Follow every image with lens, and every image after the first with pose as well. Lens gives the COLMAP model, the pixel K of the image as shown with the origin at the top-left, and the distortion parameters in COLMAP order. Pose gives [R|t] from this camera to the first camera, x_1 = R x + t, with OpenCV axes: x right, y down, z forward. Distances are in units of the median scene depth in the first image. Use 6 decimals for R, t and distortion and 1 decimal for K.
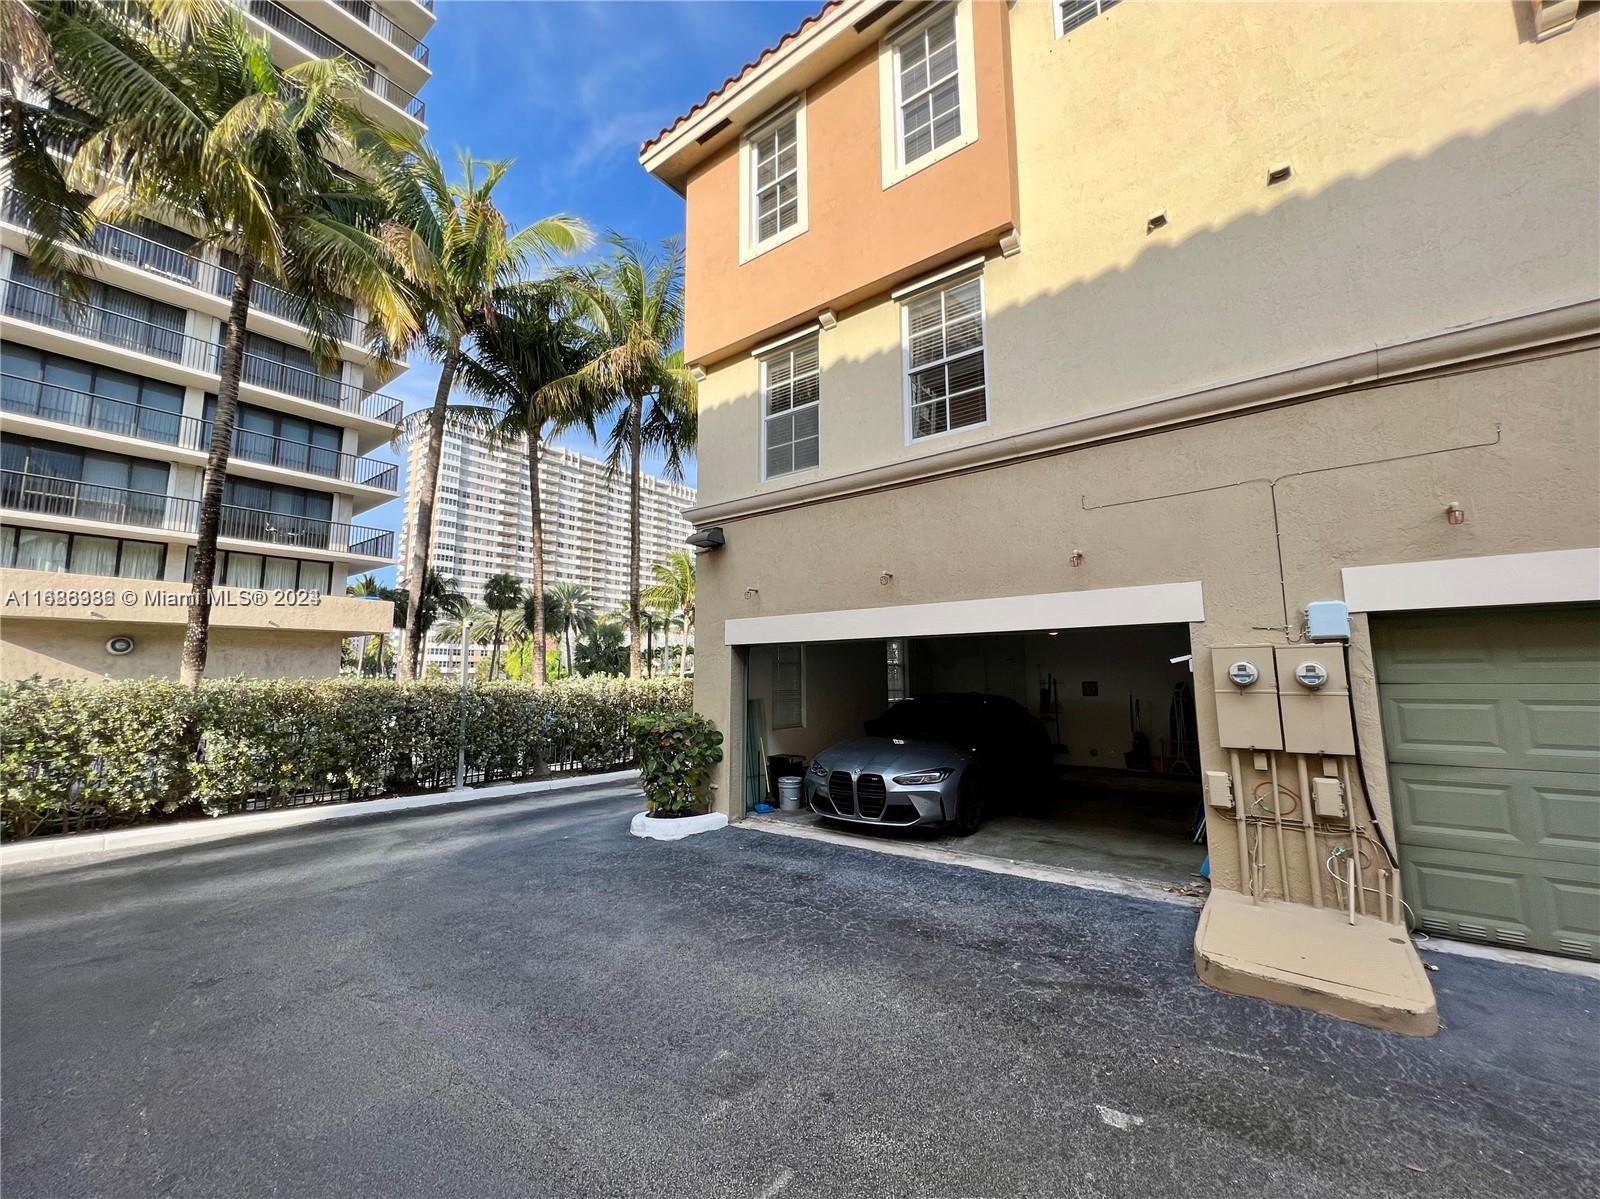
lens RADIAL K [[642.3, 0, 790.7], [0, 642.3, 595.8], [0, 0, 1]] dist [0.000276, -0.000137]
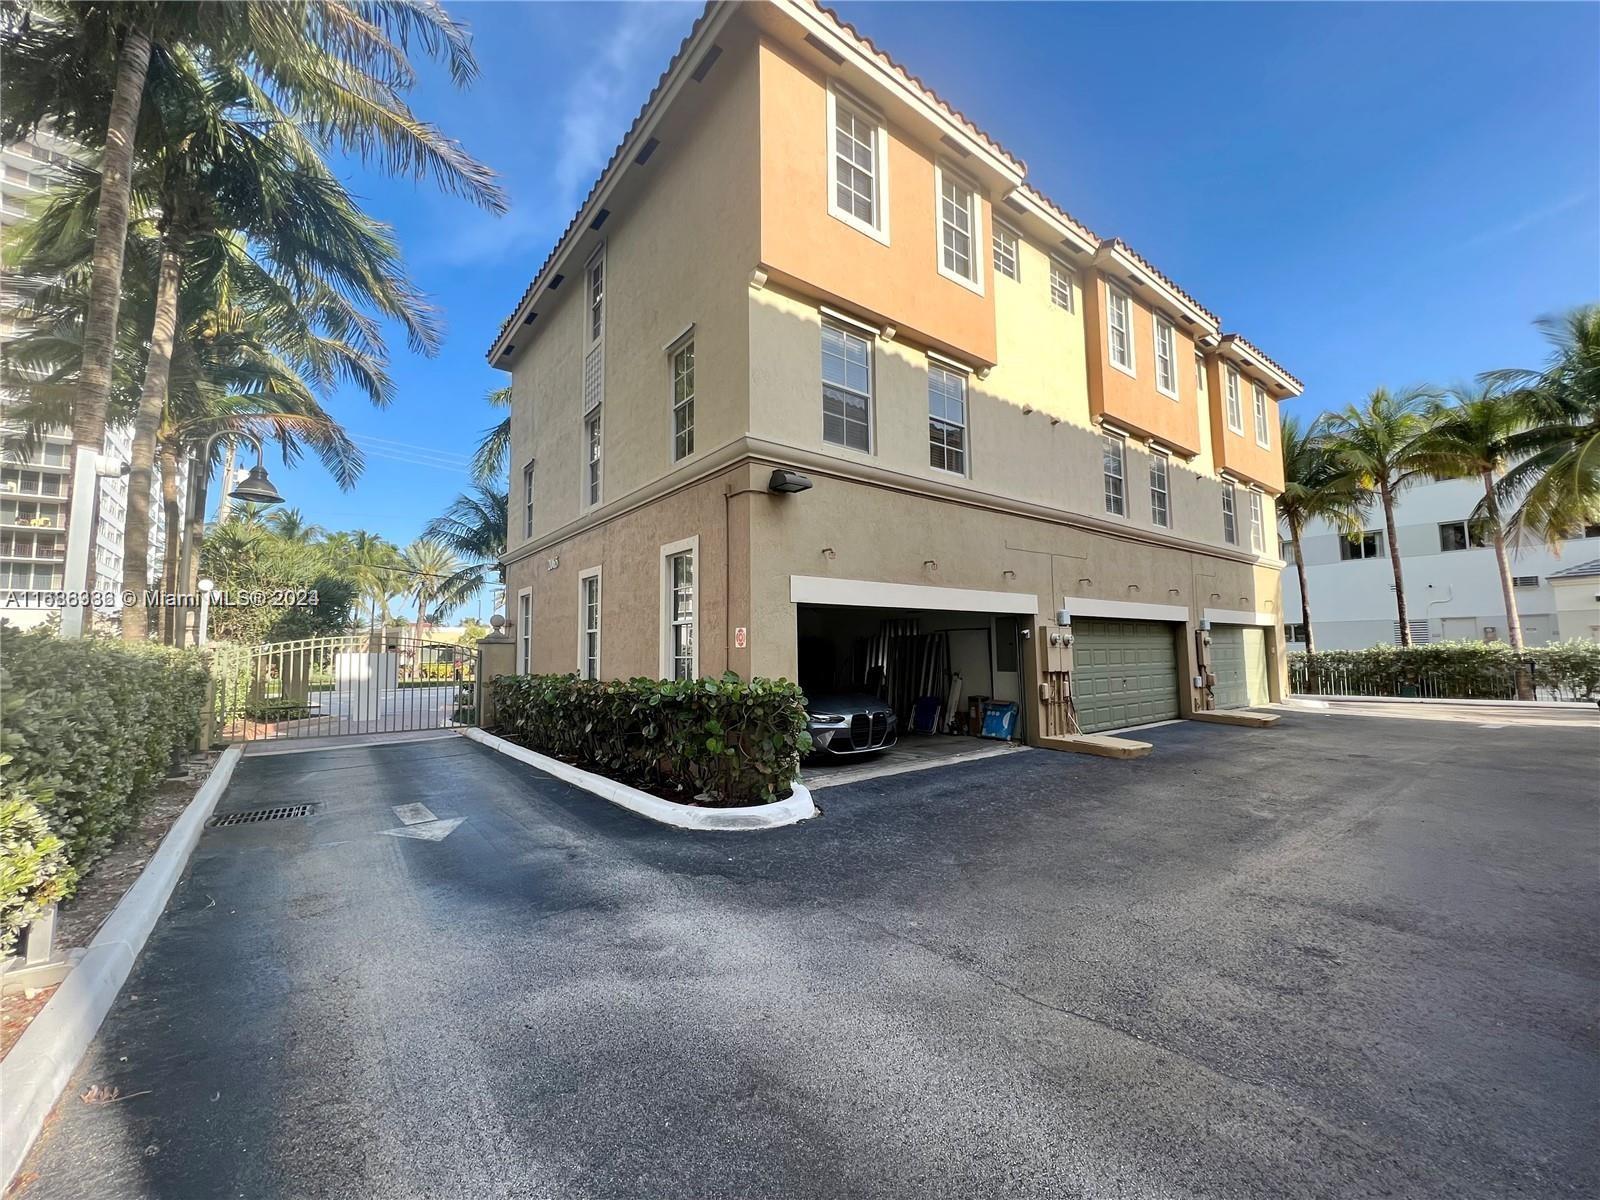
lens RADIAL K [[642.3, 0, 790.7], [0, 642.3, 596.3], [0, 0, 1]] dist [0.000276, -0.000137]
pose [[0.260197, 0.075722, 0.962582, -1.210705], [-0.123642, 0.991326, -0.044562, 0.133031], [-0.957606, -0.107421, 0.267302, 0.906709]]
